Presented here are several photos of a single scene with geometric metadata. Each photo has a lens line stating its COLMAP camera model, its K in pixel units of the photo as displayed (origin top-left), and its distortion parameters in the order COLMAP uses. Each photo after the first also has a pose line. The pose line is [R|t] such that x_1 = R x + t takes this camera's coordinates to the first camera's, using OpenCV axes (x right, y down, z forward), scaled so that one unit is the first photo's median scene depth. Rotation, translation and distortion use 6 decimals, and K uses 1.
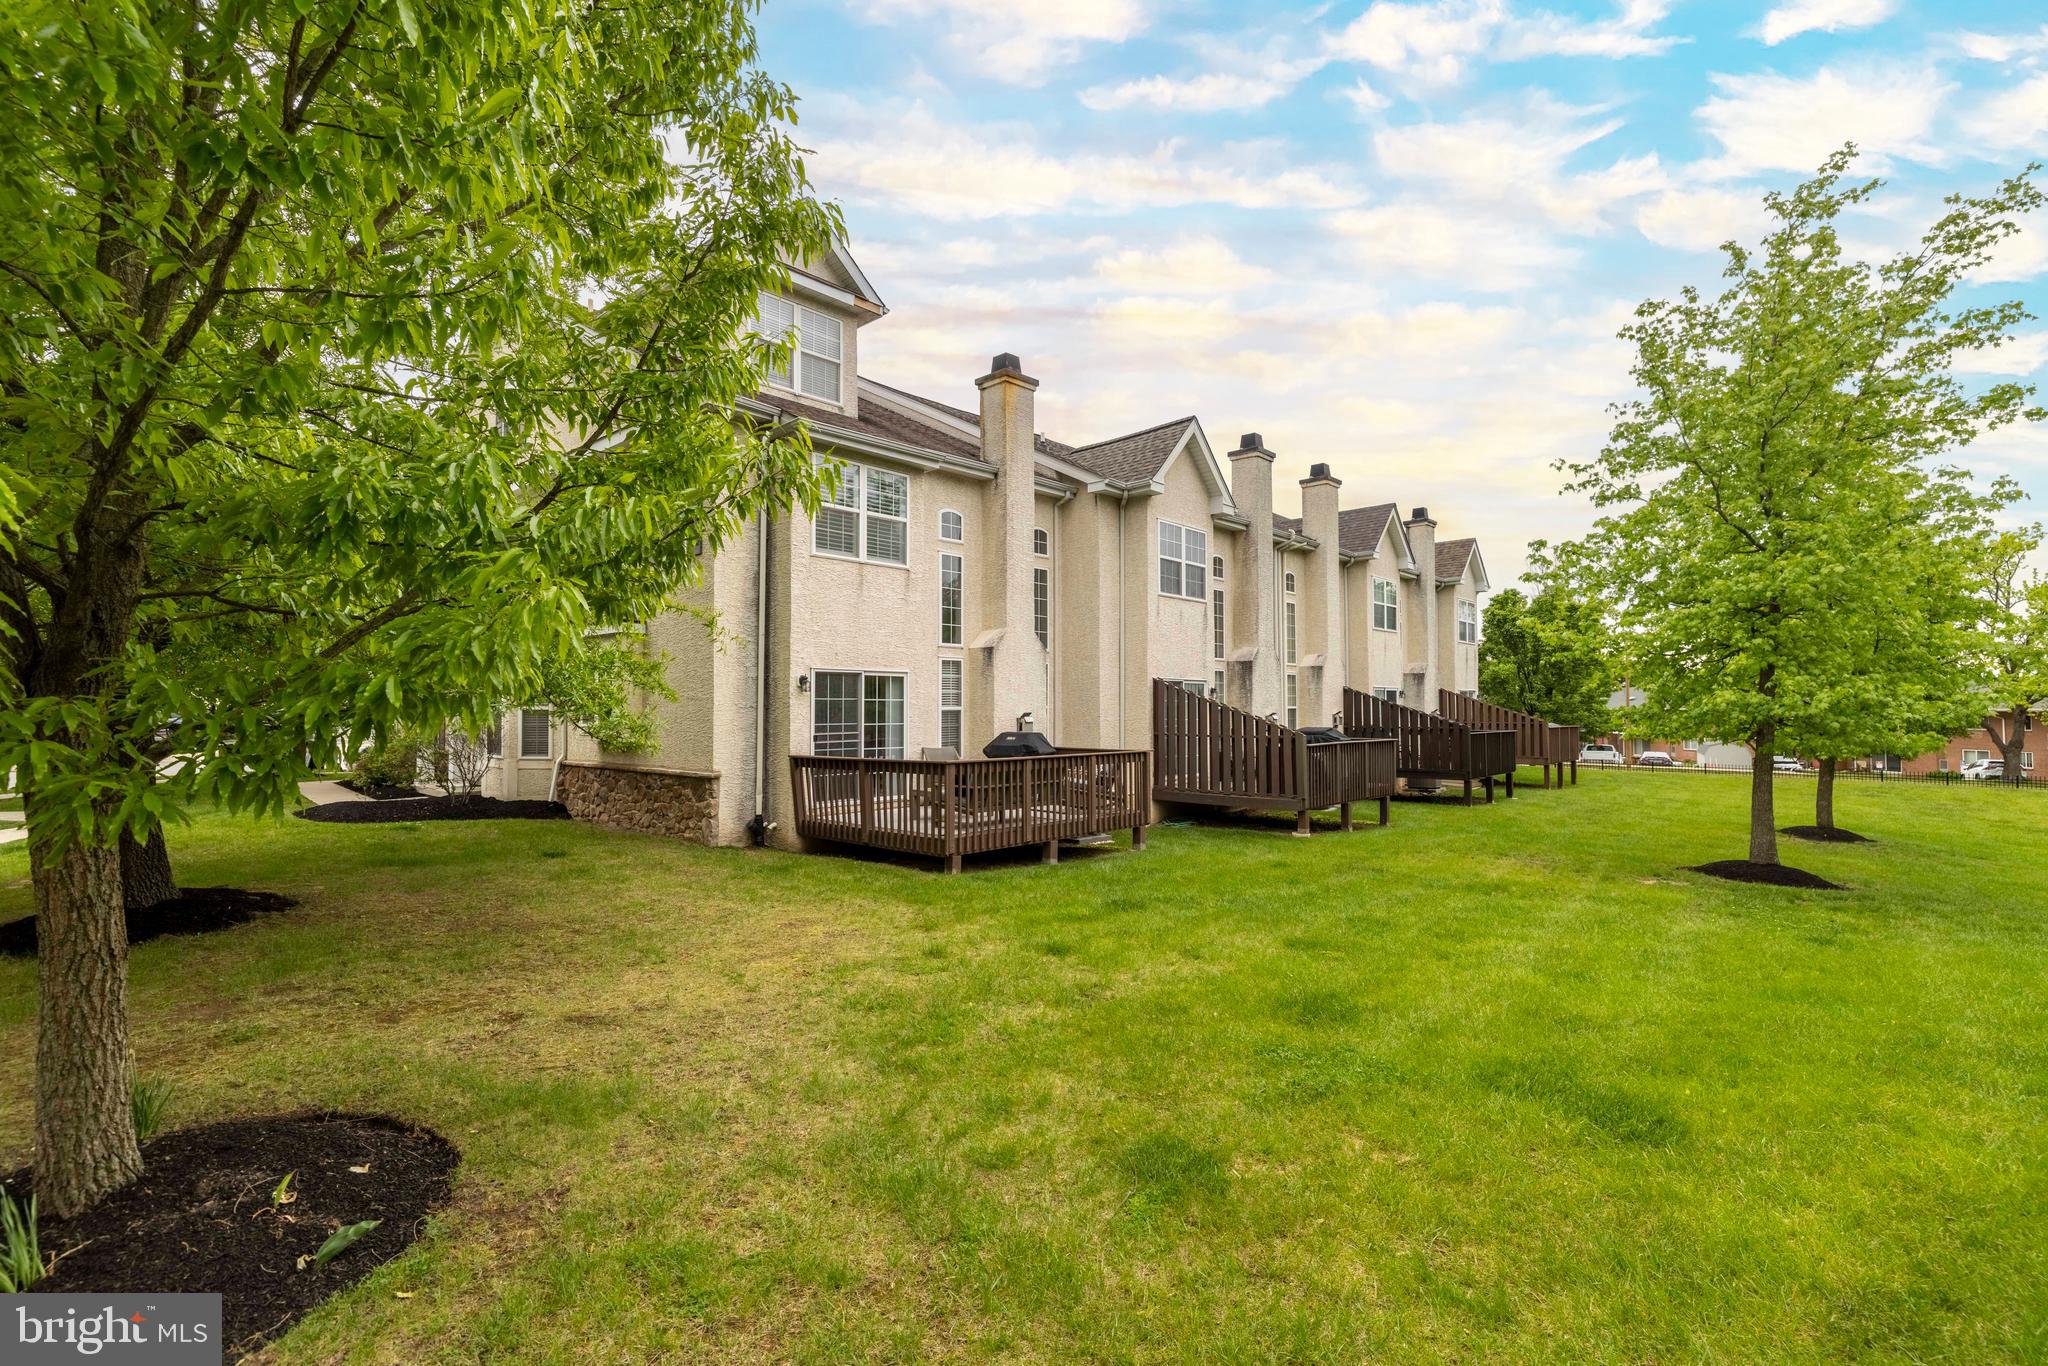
lens RADIAL K [[917.8, 0, 1022.1], [0, 917.8, 673.2], [0, 0, 1]] dist [-0.002069, 0.000474]
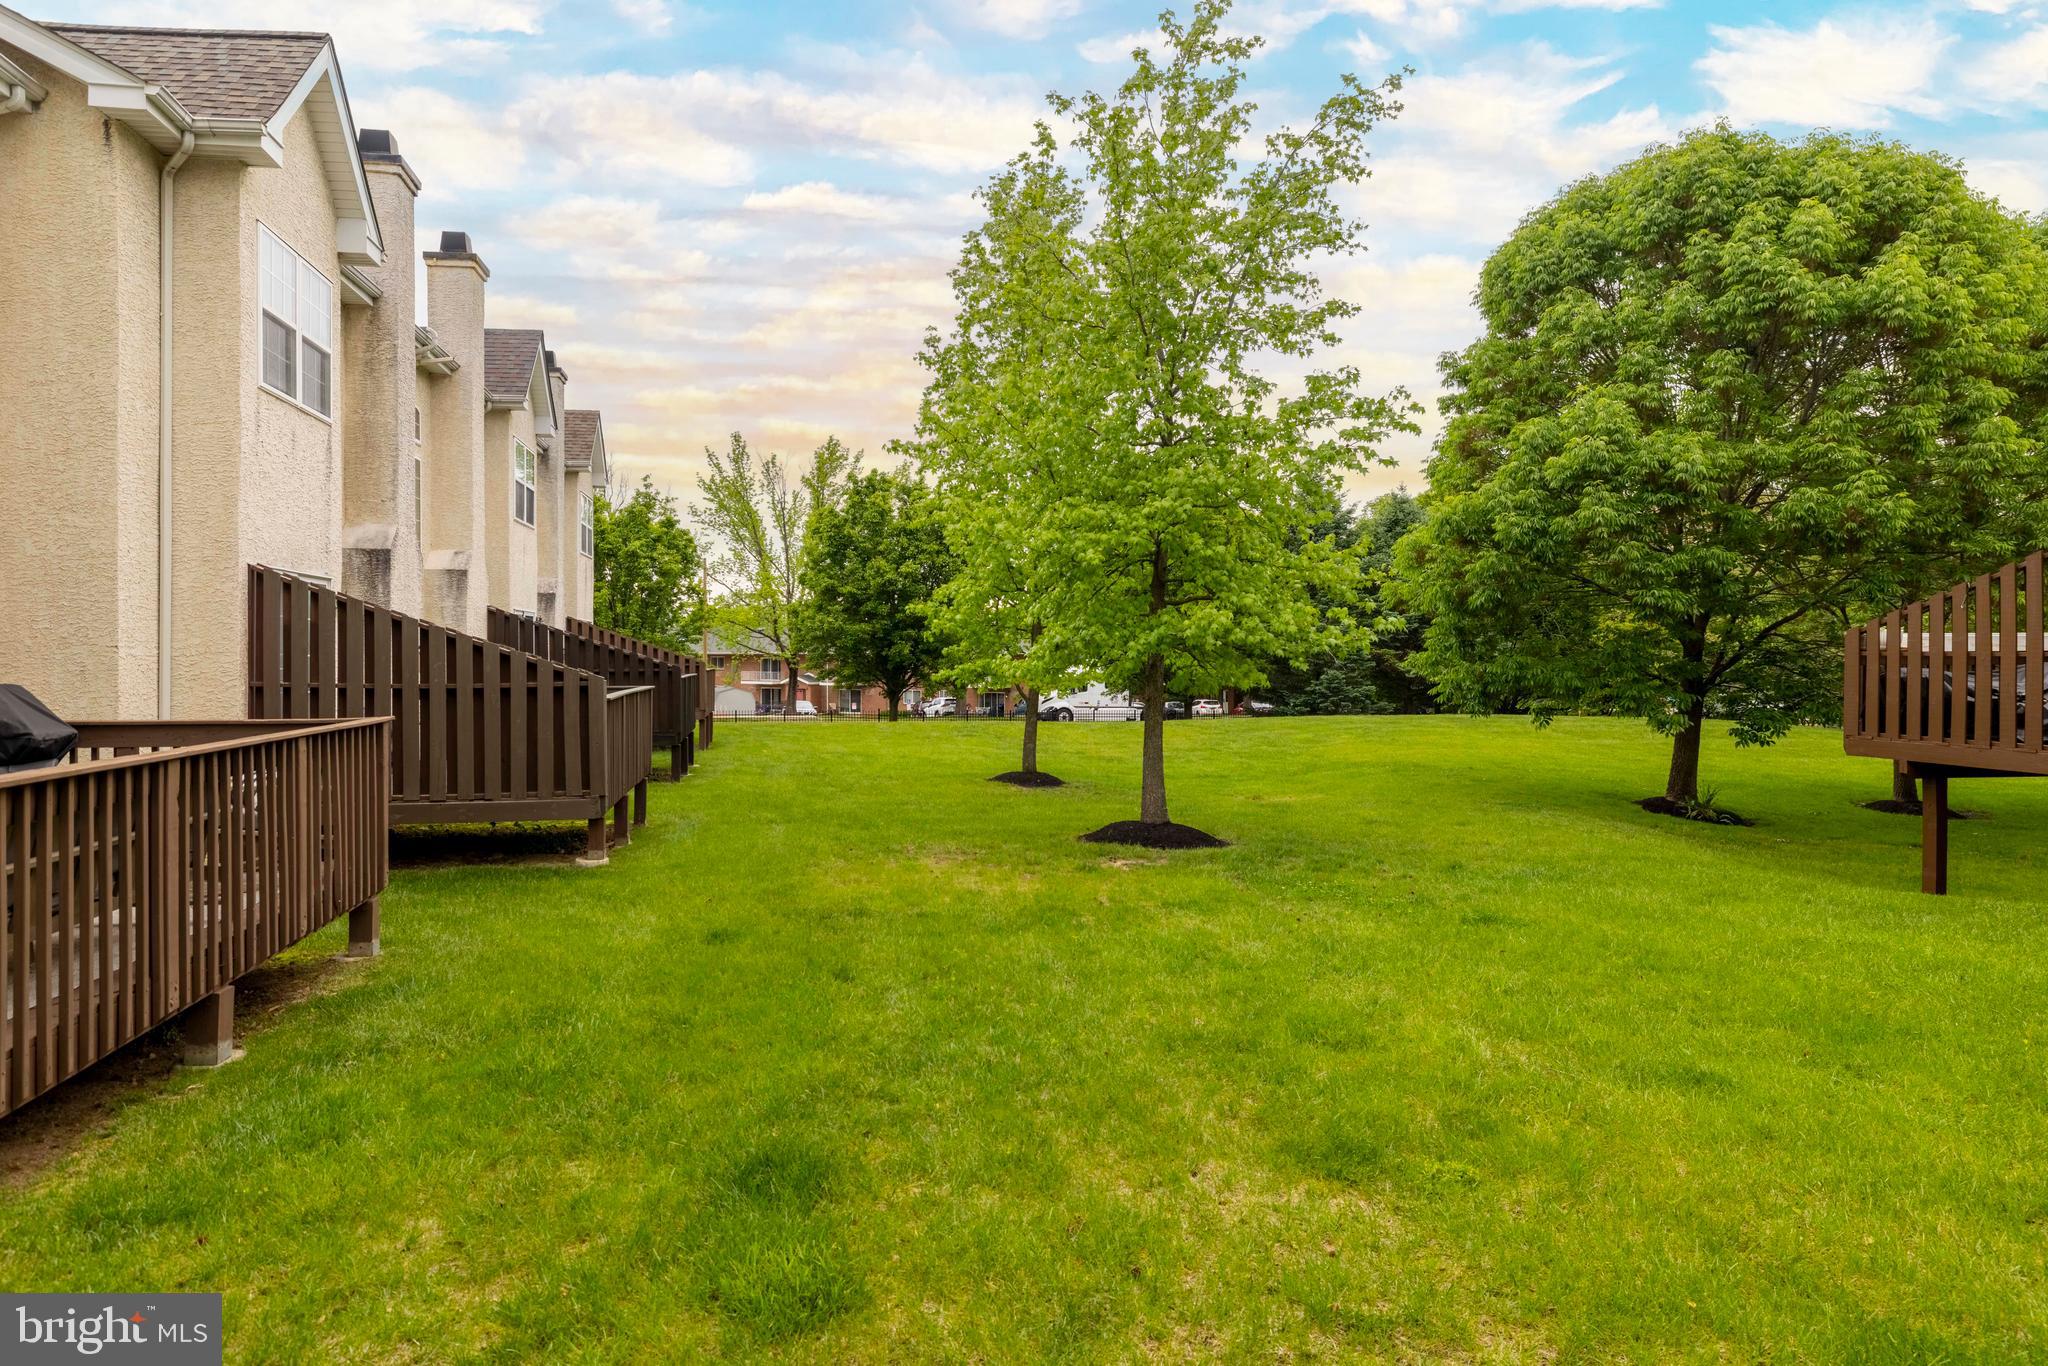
lens RADIAL K [[1191.1, 0, 1023.9], [0, 1191.1, 656.2], [0, 0, 1]] dist [-0.002339, -0.001558]
pose [[0.629172, -0.001477, 0.777265, -0.073512], [-0.031688, 0.999118, 0.027549, 0.021656], [-0.776620, -0.041963, 0.628570, 0.301017]]
